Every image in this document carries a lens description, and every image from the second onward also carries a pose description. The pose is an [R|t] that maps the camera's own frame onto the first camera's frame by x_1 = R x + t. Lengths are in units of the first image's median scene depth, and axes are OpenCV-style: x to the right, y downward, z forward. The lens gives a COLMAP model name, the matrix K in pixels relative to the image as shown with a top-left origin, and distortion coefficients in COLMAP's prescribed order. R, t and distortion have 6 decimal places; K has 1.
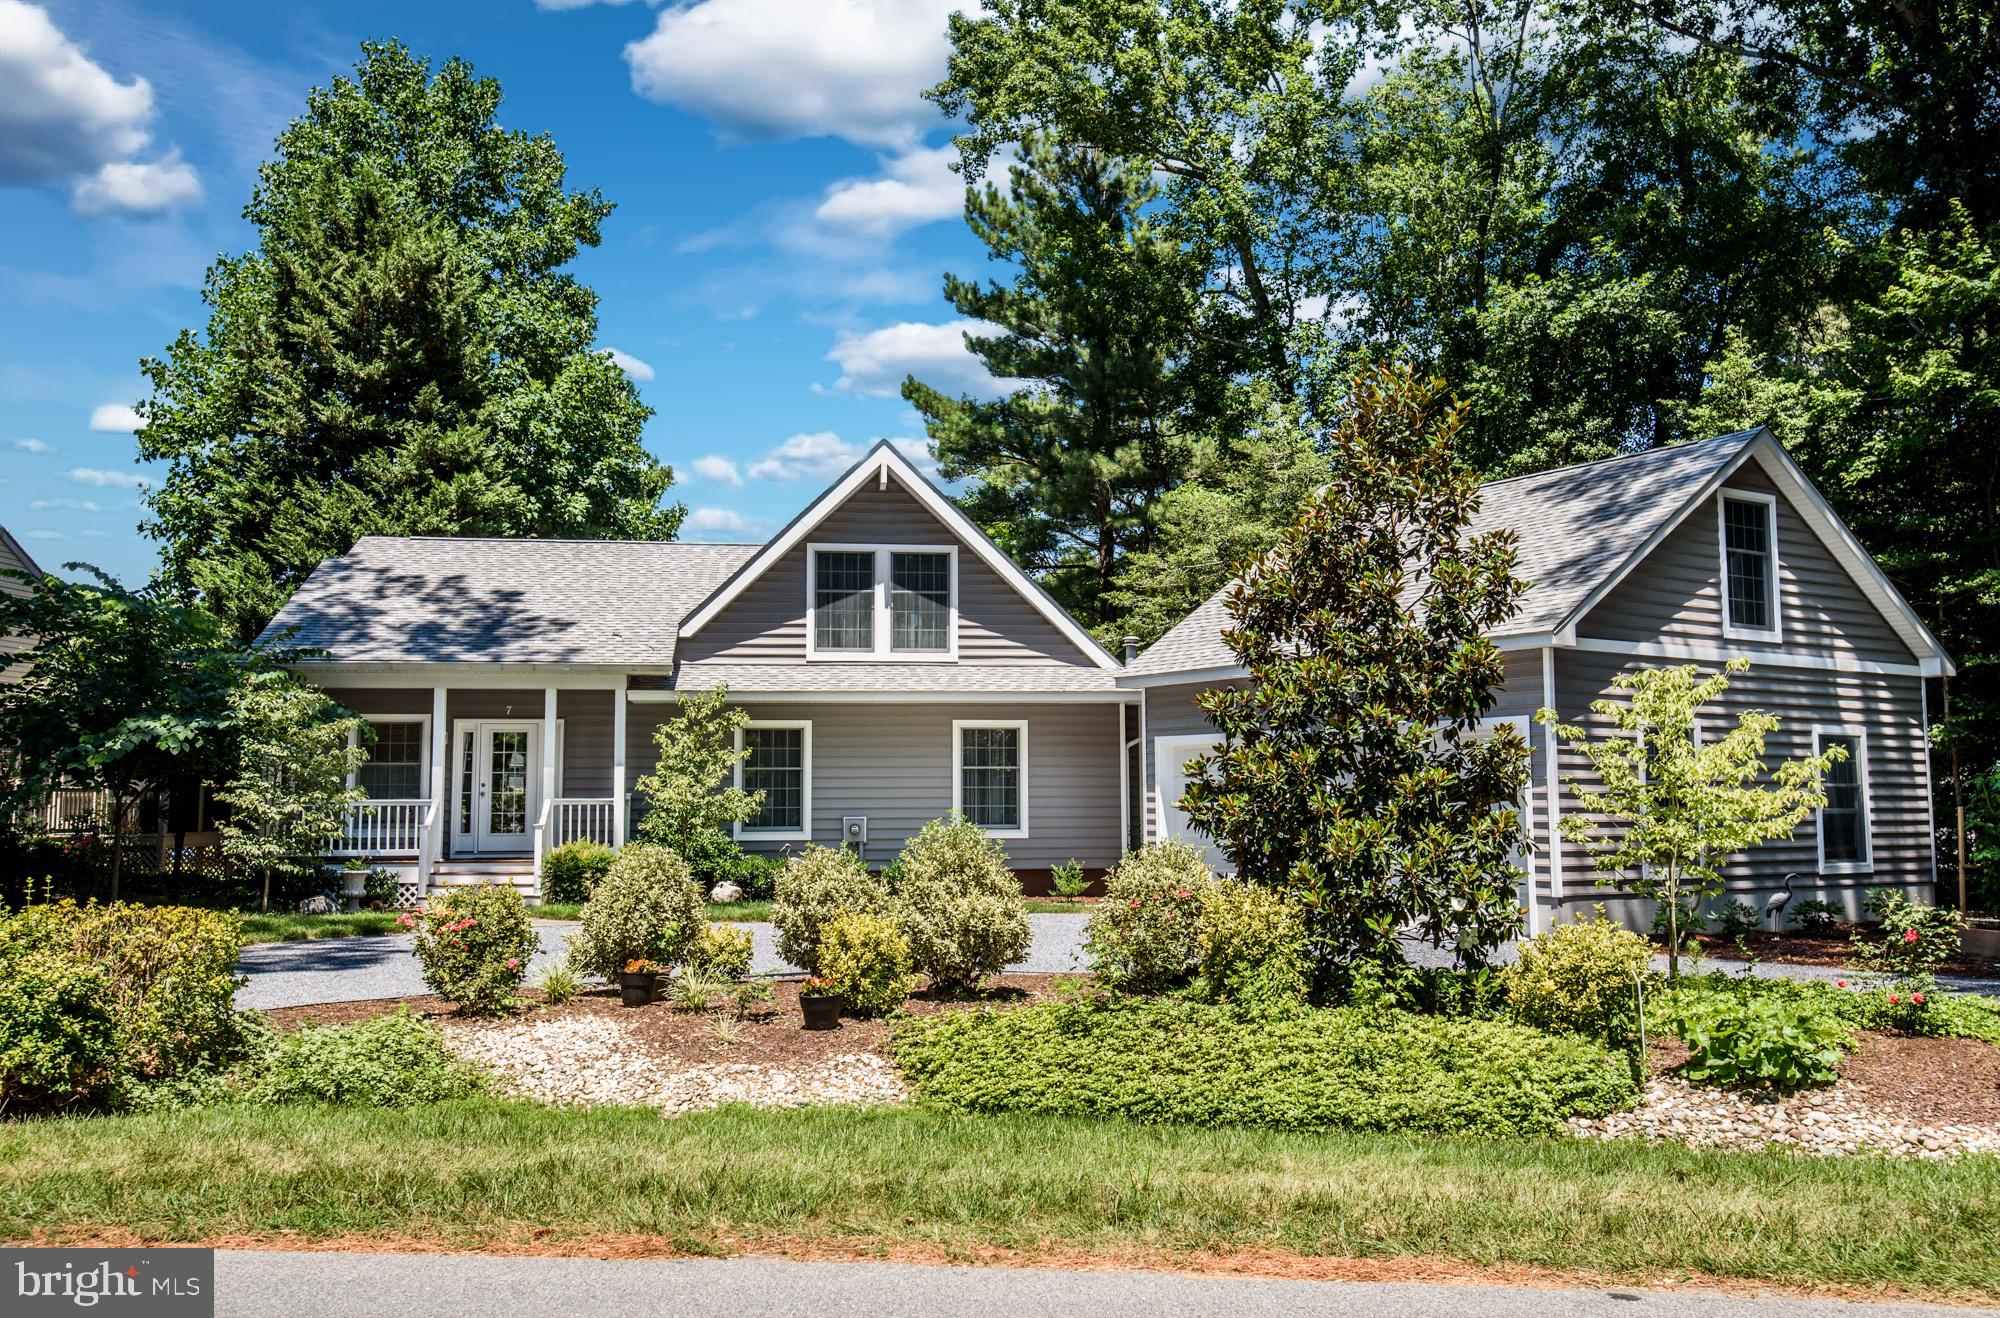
lens RADIAL K [[1723.0, 0, 1000.0], [0, 1723.0, 659.0], [0, 0, 1]] dist [0.041638, 0.001616]
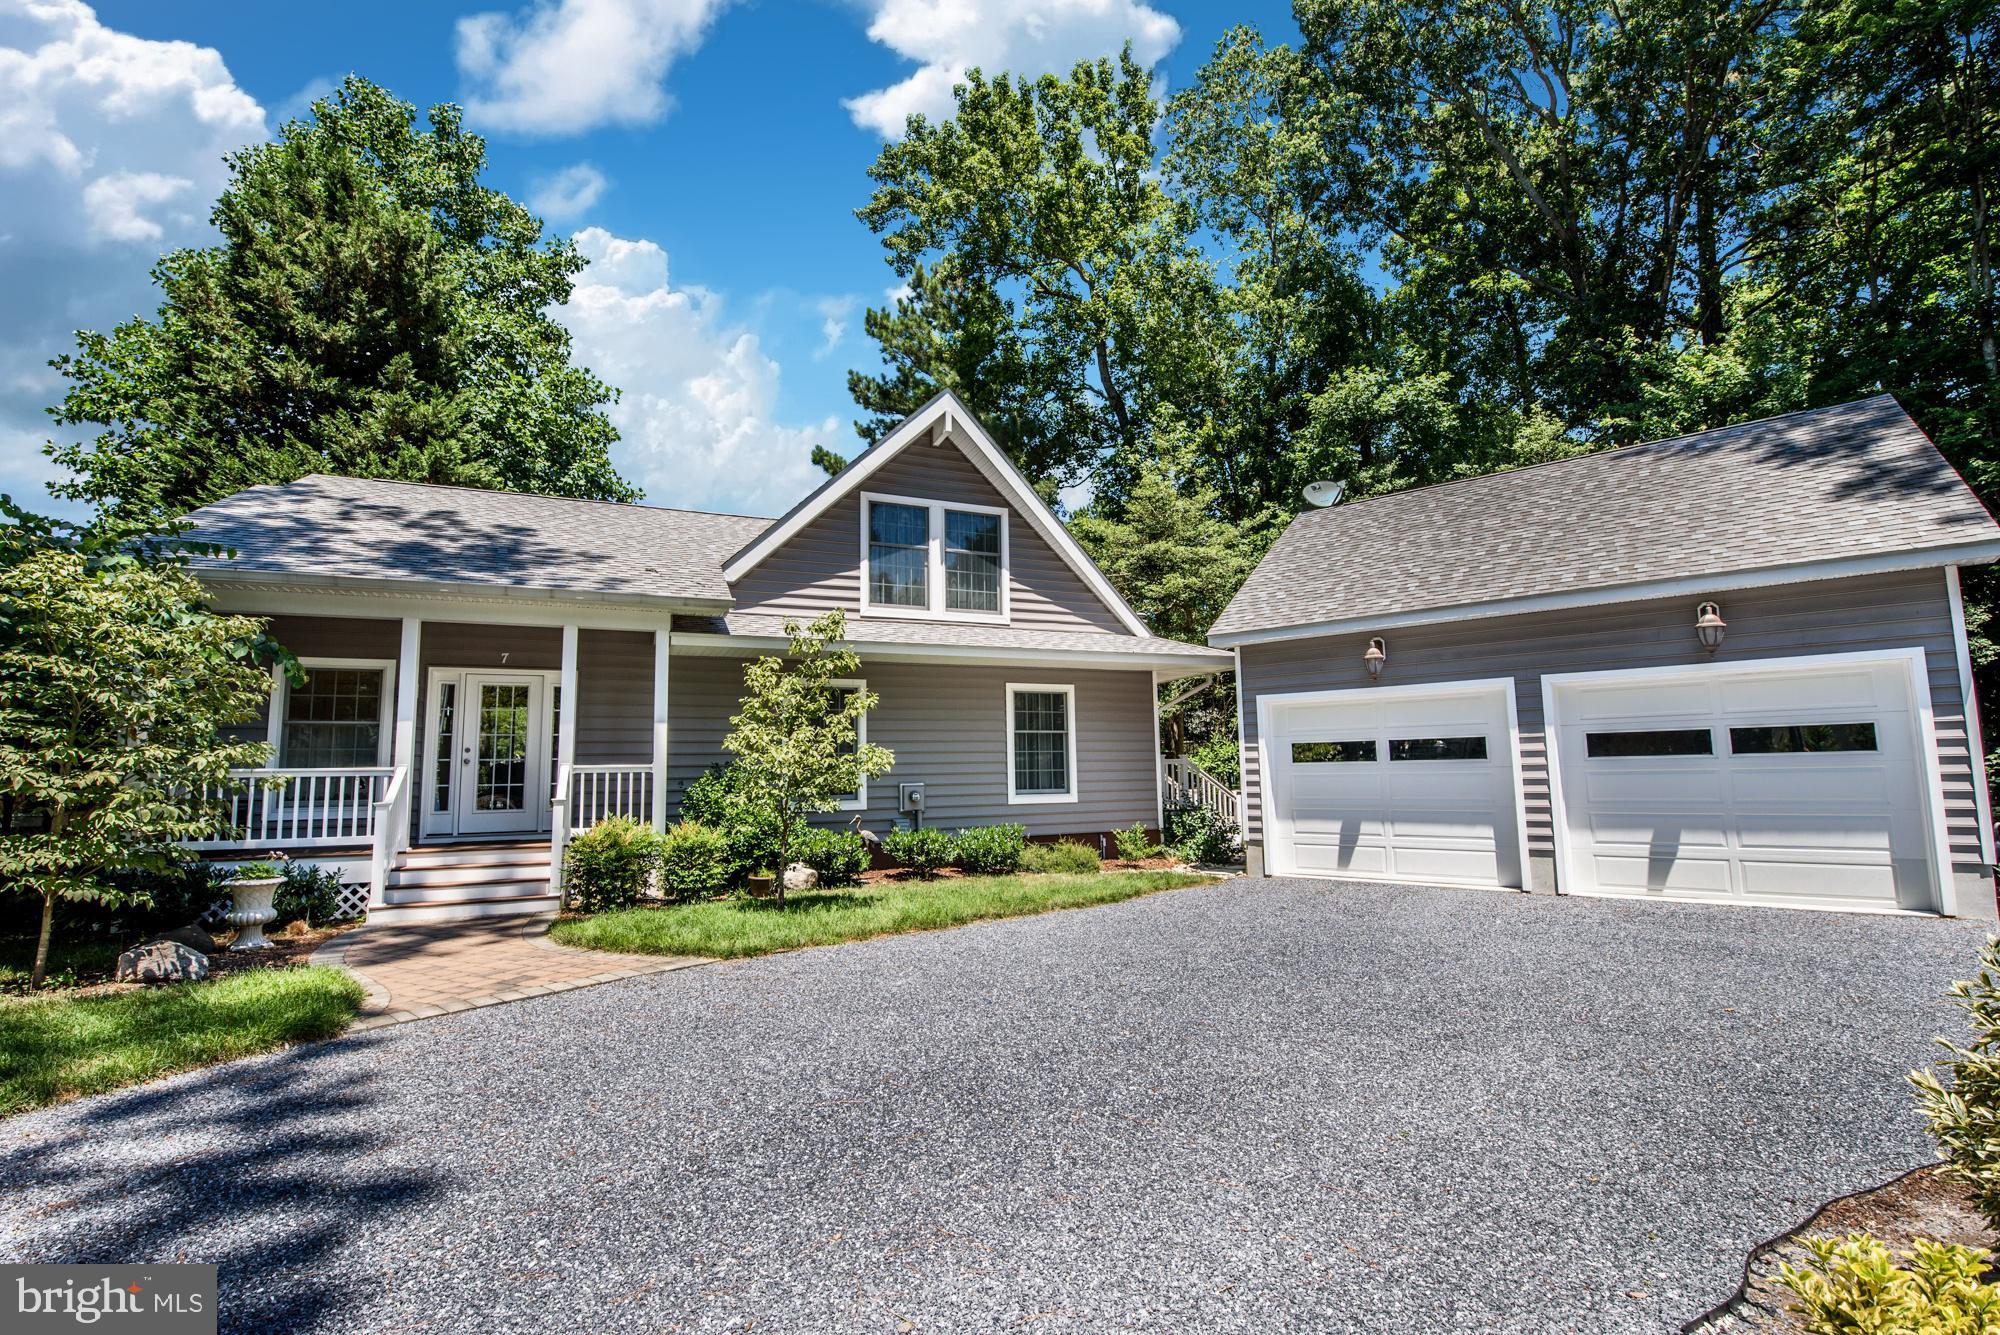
lens RADIAL K [[863.7, 0, 988.2], [0, 863.7, 677.5], [0, 0, 1]] dist [-0.001235, -0.008787]
pose [[0.957242, 0.020132, 0.288587, -0.178660], [-0.011787, 0.999461, -0.030624, 0.047348], [-0.289048, 0.025913, 0.956964, 0.531954]]
